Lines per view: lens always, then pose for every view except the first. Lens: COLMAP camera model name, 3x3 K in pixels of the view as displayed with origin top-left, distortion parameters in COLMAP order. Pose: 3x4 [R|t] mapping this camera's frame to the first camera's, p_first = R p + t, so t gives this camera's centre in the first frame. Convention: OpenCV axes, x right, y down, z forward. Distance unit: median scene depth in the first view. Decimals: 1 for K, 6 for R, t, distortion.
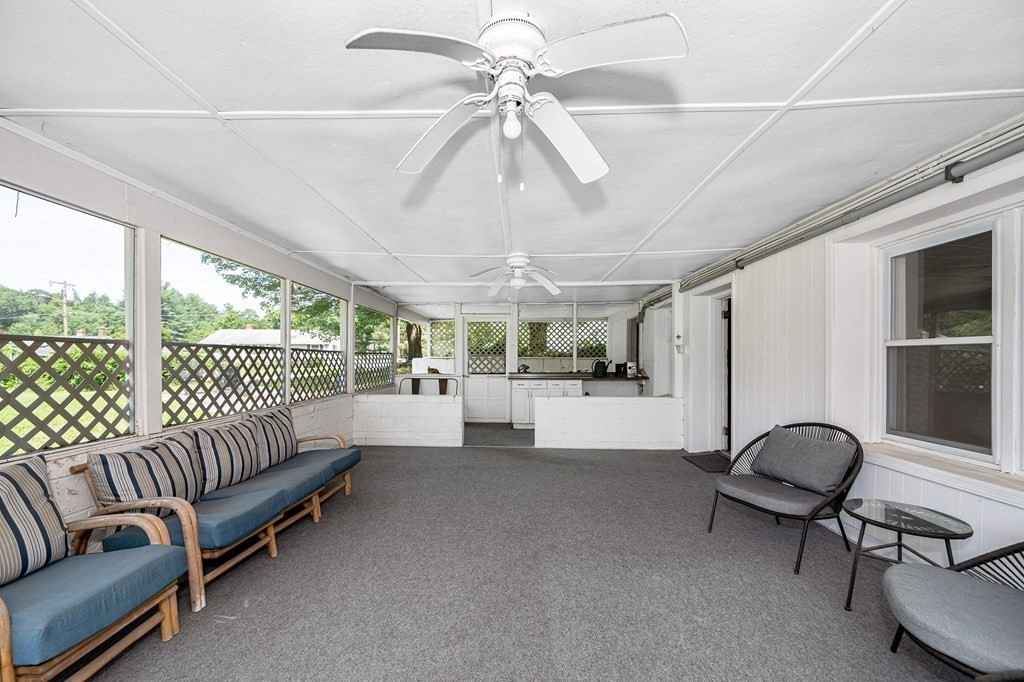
lens RADIAL K [[423.2, 0, 512.0], [0, 423.2, 341.0], [0, 0, 1]] dist [0.002065, 0.000164]
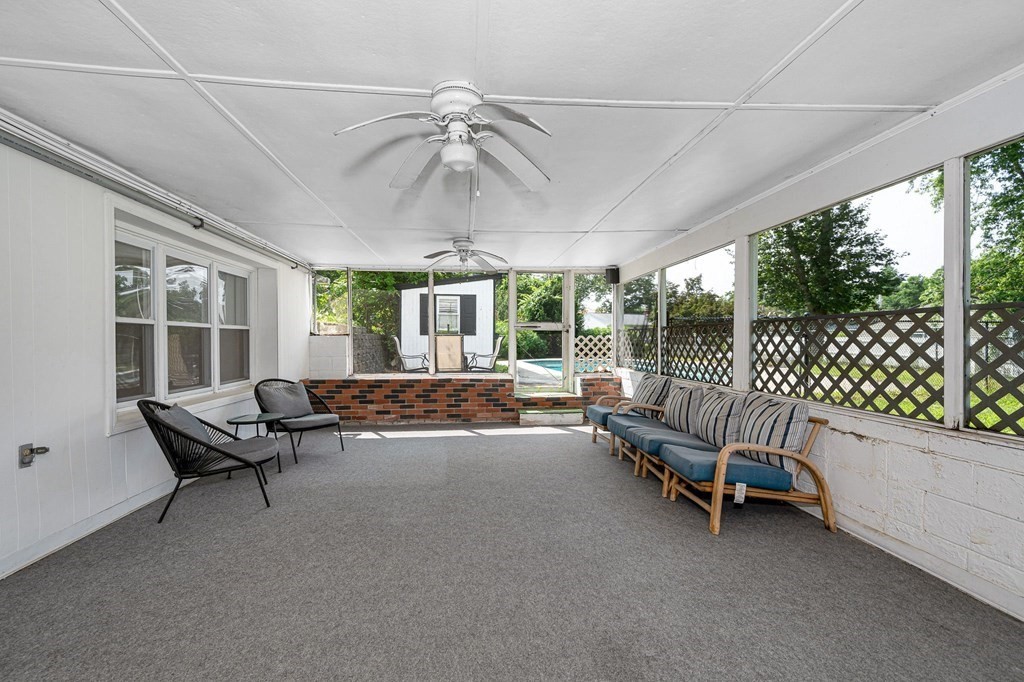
lens RADIAL K [[478.9, 0, 512.0], [0, 478.9, 341.0], [0, 0, 1]] dist [-0.000672, -0.000052]
pose [[-0.993485, 0.000901, -0.113962, 0.023627], [0.005770, 0.999084, -0.042407, 0.109523], [0.113819, -0.042788, -0.992580, 2.153181]]
